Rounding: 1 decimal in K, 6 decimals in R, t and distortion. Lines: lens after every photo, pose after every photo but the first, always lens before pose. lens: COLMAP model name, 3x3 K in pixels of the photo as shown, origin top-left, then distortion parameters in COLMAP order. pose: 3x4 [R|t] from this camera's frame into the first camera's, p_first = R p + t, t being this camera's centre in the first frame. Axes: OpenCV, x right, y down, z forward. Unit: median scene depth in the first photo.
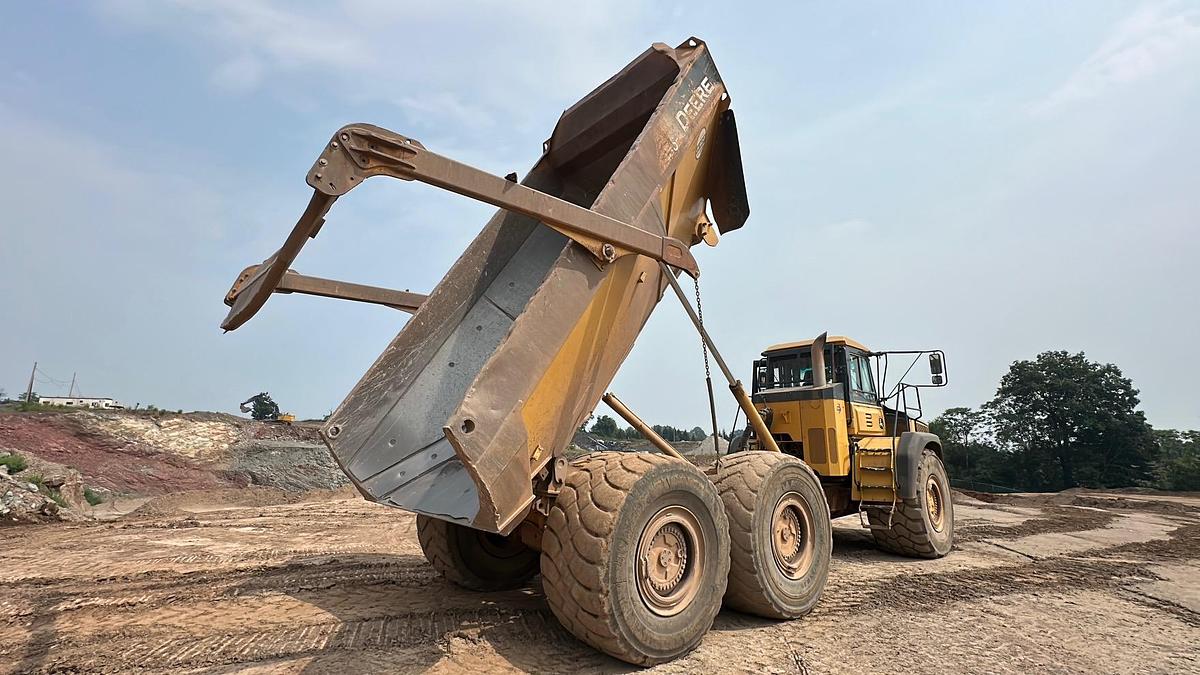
lens RADIAL K [[551.0, 0, 598.1], [0, 551.0, 339.3], [0, 0, 1]] dist [-0.002021, 0.000398]
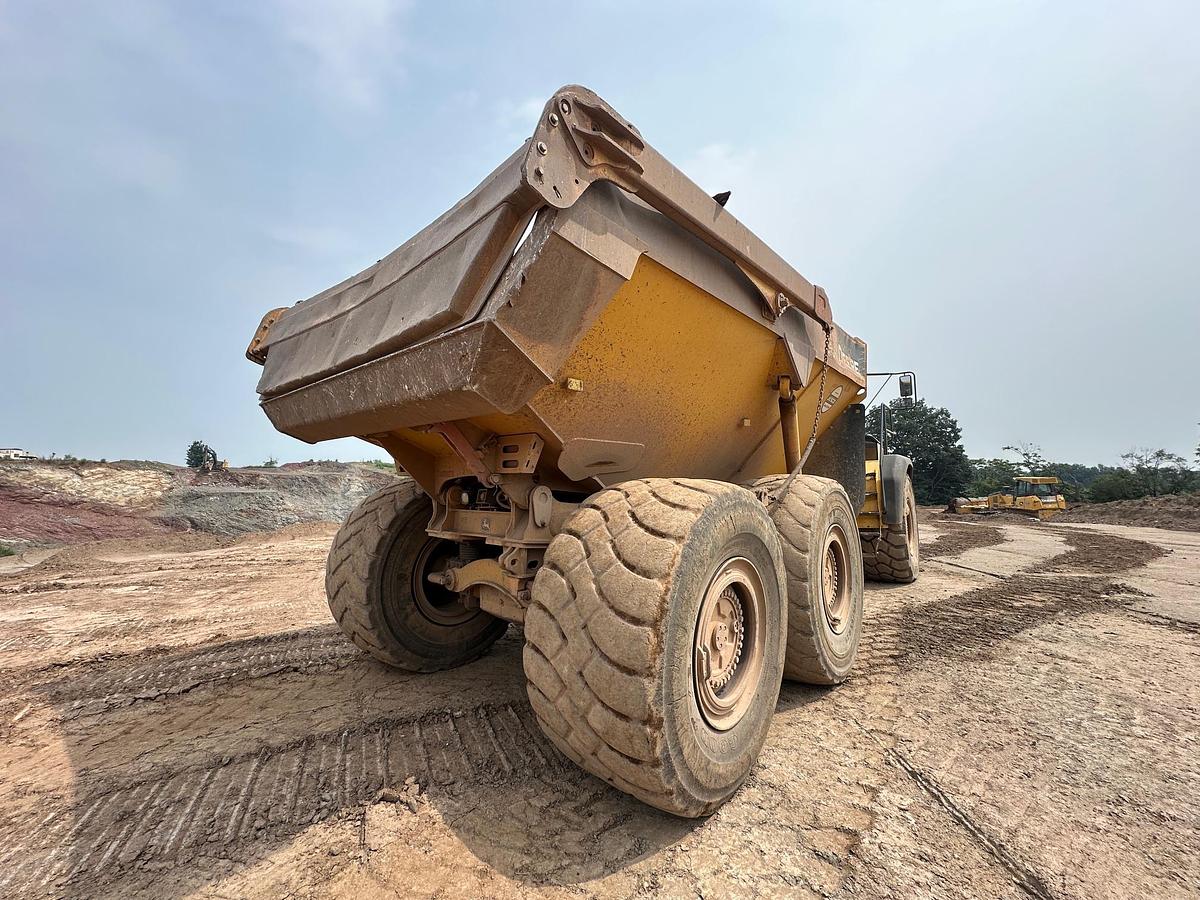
lens RADIAL K [[478.7, 0, 600.0], [0, 478.7, 450.0], [0, 0, 1]] dist [-0.002753, -0.000101]
pose [[0.988359, -0.016306, 0.151265, -0.050764], [-0.002286, 0.992536, 0.121931, 0.059355], [-0.152124, -0.120858, 0.980944, 0.261713]]
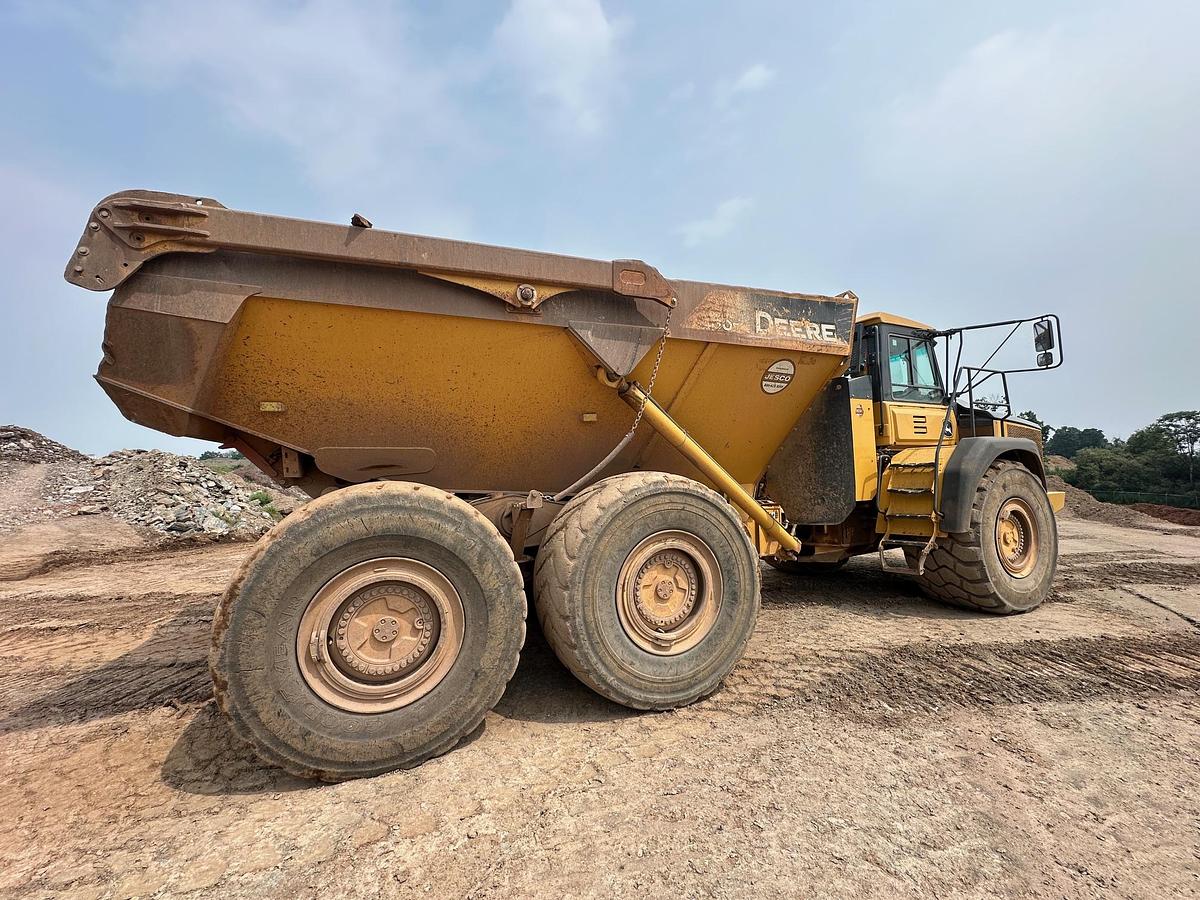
lens RADIAL K [[473.8, 0, 605.3], [0, 473.8, 451.9], [0, 0, 1]] dist [0.000323, -0.000231]
pose [[0.948327, -0.046991, -0.313796, 0.303262], [0.092101, 0.987159, 0.130512, 0.064827], [0.303633, -0.152670, 0.940478, 0.290930]]
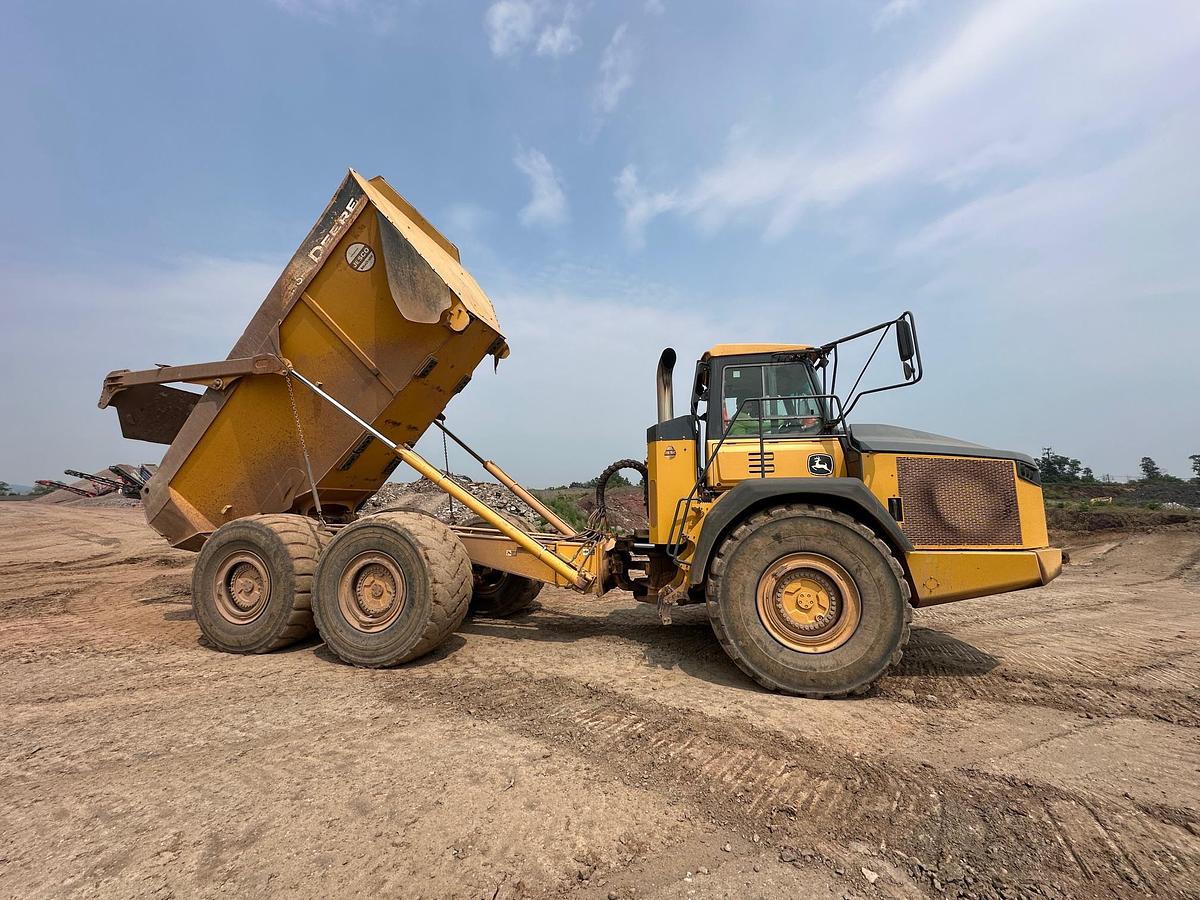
lens RADIAL K [[477.5, 0, 601.3], [0, 477.5, 451.1], [0, 0, 1]] dist [-0.001502, 0.000463]
pose [[0.568822, -0.108193, -0.815314, 0.872435], [0.166907, 0.985868, -0.014380, 0.114573], [0.805347, -0.127902, 0.578841, 0.550073]]
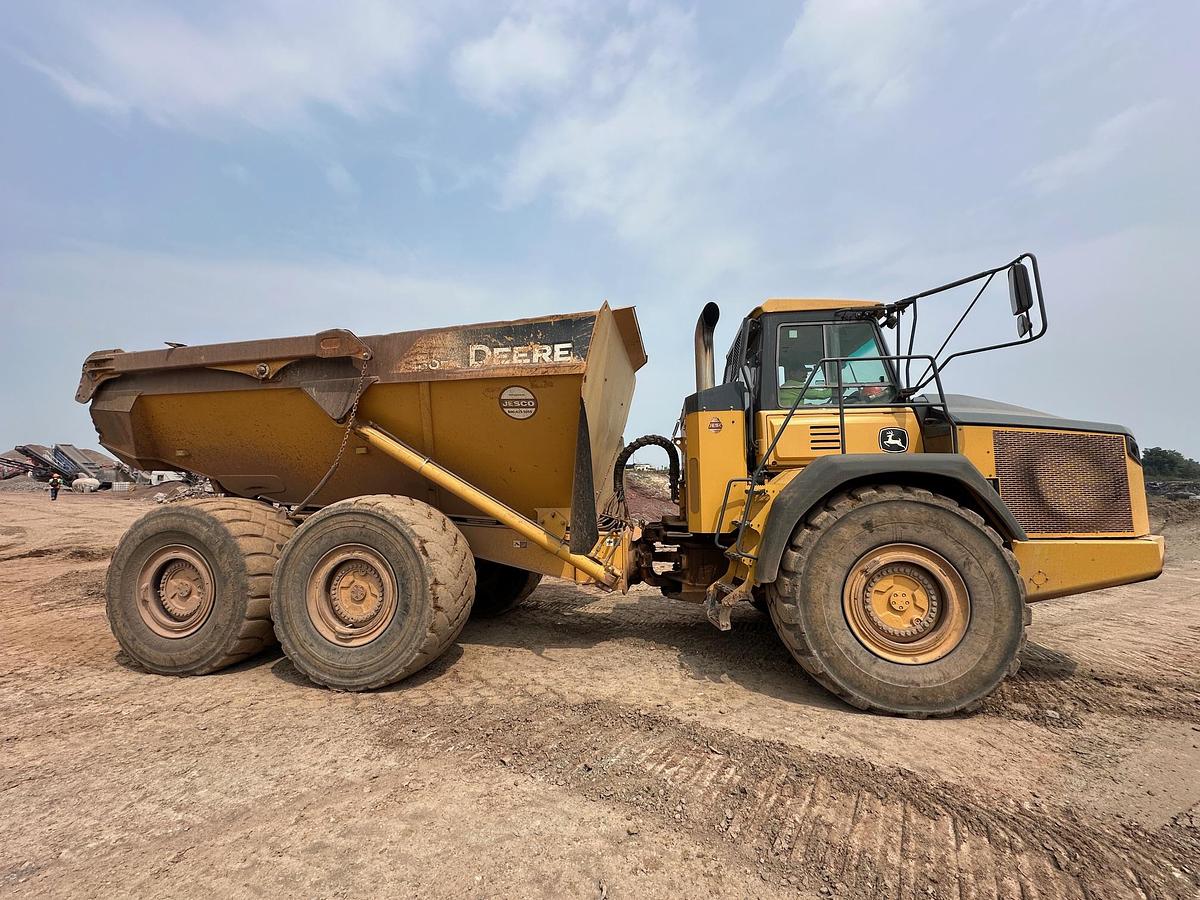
lens RADIAL K [[477.5, 0, 601.3], [0, 477.5, 451.1], [0, 0, 1]] dist [-0.001502, 0.000463]
pose [[0.635387, -0.078448, -0.768199, 0.740667], [0.157481, 0.987083, 0.029454, 0.115416], [0.755965, -0.139691, 0.639534, 0.547196]]
